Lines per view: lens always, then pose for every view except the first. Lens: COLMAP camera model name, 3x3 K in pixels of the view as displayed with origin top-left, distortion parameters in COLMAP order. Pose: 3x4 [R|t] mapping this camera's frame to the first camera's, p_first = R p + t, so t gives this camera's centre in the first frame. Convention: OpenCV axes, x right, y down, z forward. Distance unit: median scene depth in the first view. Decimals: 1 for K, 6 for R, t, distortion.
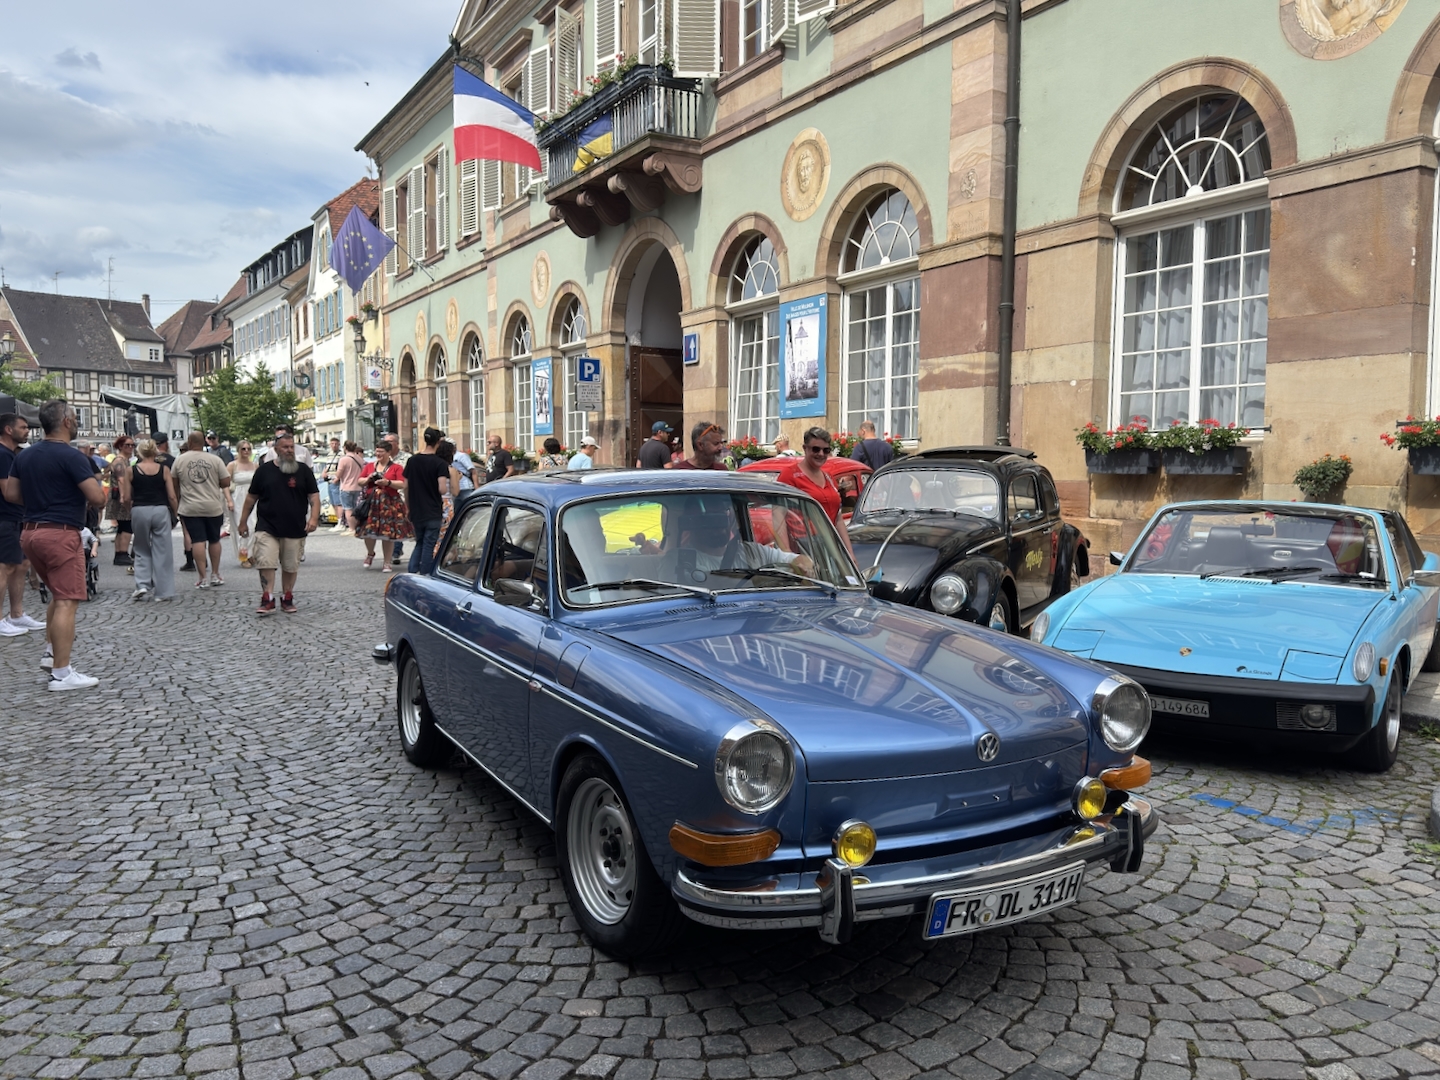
lens RADIAL K [[1111.9, 0, 722.0], [0, 1111.9, 531.8], [0, 0, 1]] dist [0.021936, -0.027687]
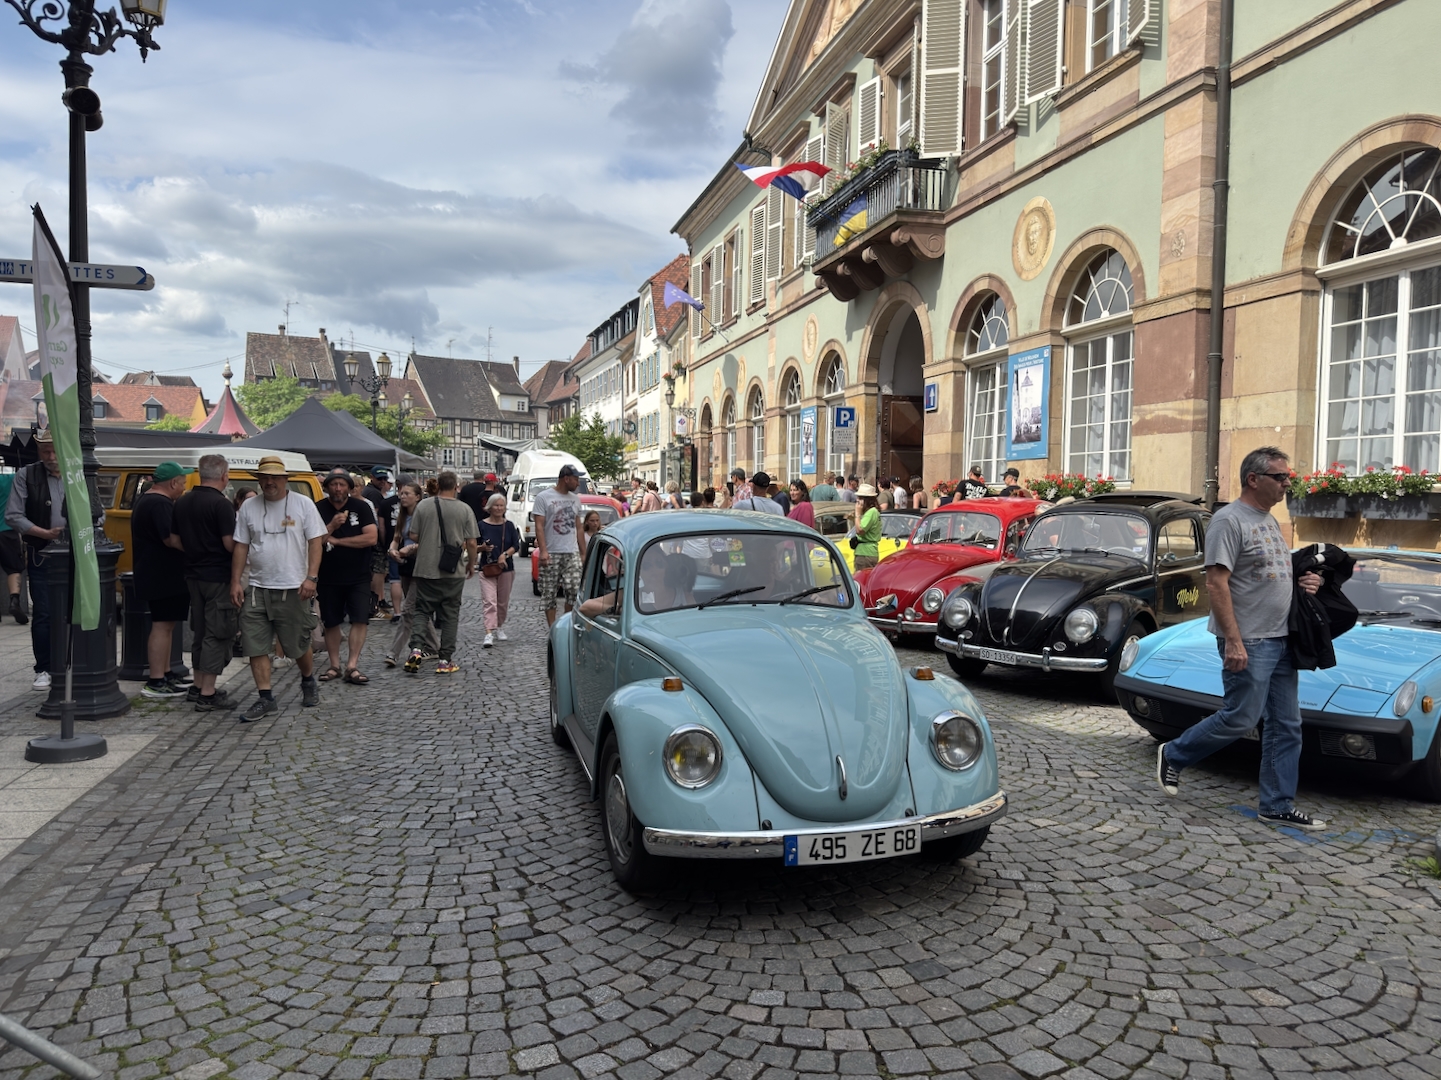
lens RADIAL K [[1027.9, 0, 728.2], [0, 1027.9, 541.8], [0, 0, 1]] dist [0.033400, -0.041338]
pose [[0.962578, 0.017888, -0.270415, 0.266027], [-0.022189, 0.999671, -0.012859, -0.014113], [0.270096, 0.018379, 0.962658, -0.222478]]
